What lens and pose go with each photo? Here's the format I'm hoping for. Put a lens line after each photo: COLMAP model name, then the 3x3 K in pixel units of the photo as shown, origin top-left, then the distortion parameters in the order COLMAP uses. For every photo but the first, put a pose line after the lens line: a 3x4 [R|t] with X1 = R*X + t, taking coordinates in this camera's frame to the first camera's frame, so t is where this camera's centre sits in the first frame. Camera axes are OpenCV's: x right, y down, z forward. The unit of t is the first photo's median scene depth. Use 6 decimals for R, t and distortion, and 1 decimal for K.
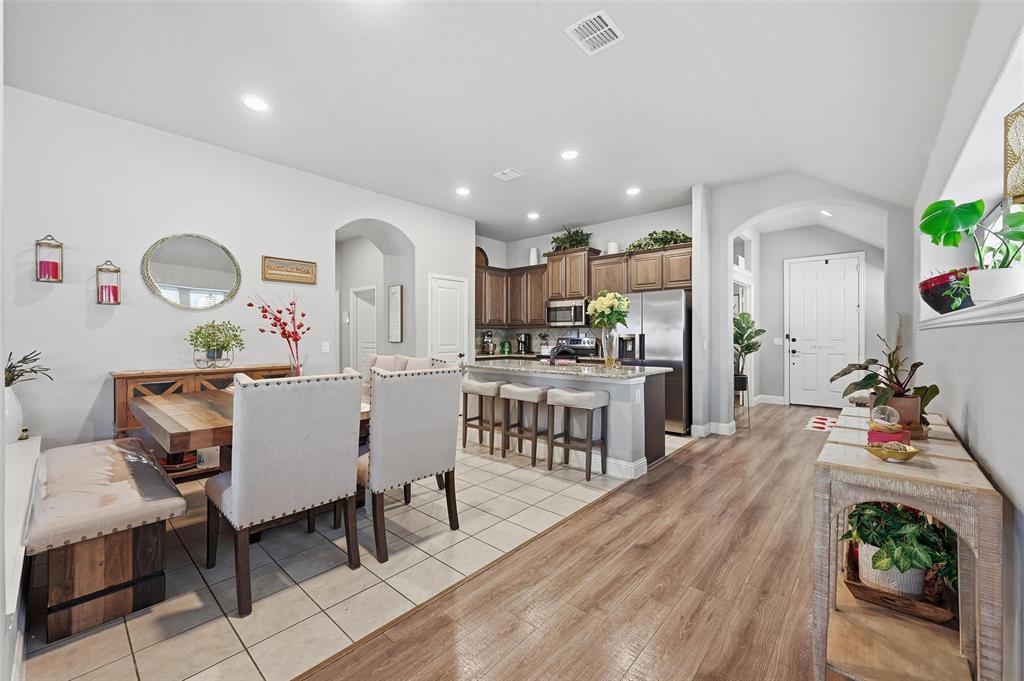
lens RADIAL K [[410.0, 0, 506.9], [0, 410.0, 339.3], [0, 0, 1]] dist [-0.000731, 0.000147]
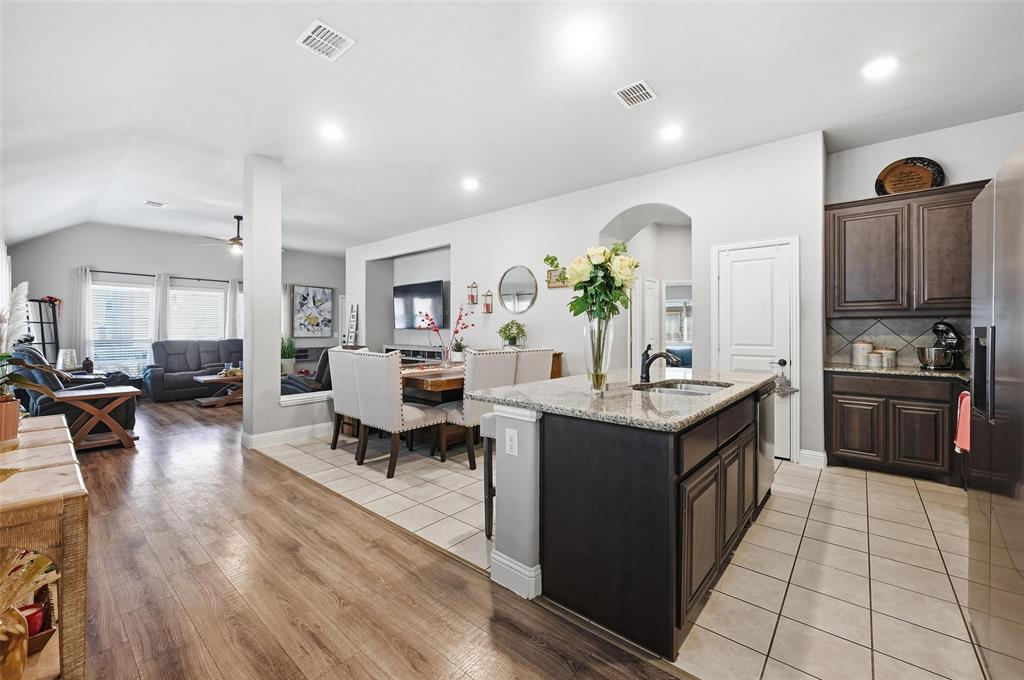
lens RADIAL K [[412.3, 0, 508.3], [0, 412.3, 329.7], [0, 0, 1]] dist [-0.001407, -0.000228]
pose [[0.019711, -0.000110, -0.999806, 0.498412], [-0.012278, 0.999925, -0.000352, -0.005183], [0.999730, 0.012283, 0.019708, 0.563608]]
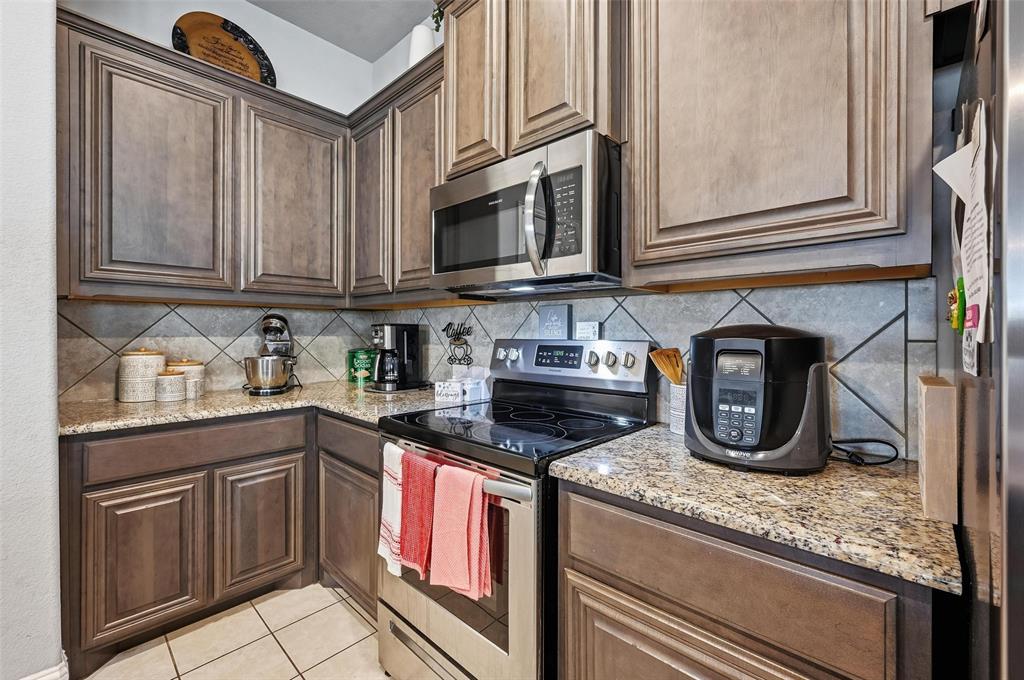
lens RADIAL K [[428.8, 0, 514.9], [0, 428.8, 331.7], [0, 0, 1]] dist [-0.000493, -0.000575]
pose [[0.999804, 0.004641, -0.019246, 0.158399], [-0.004850, 0.999930, -0.010825, -0.005778], [0.019195, 0.010916, 0.999756, 0.808731]]
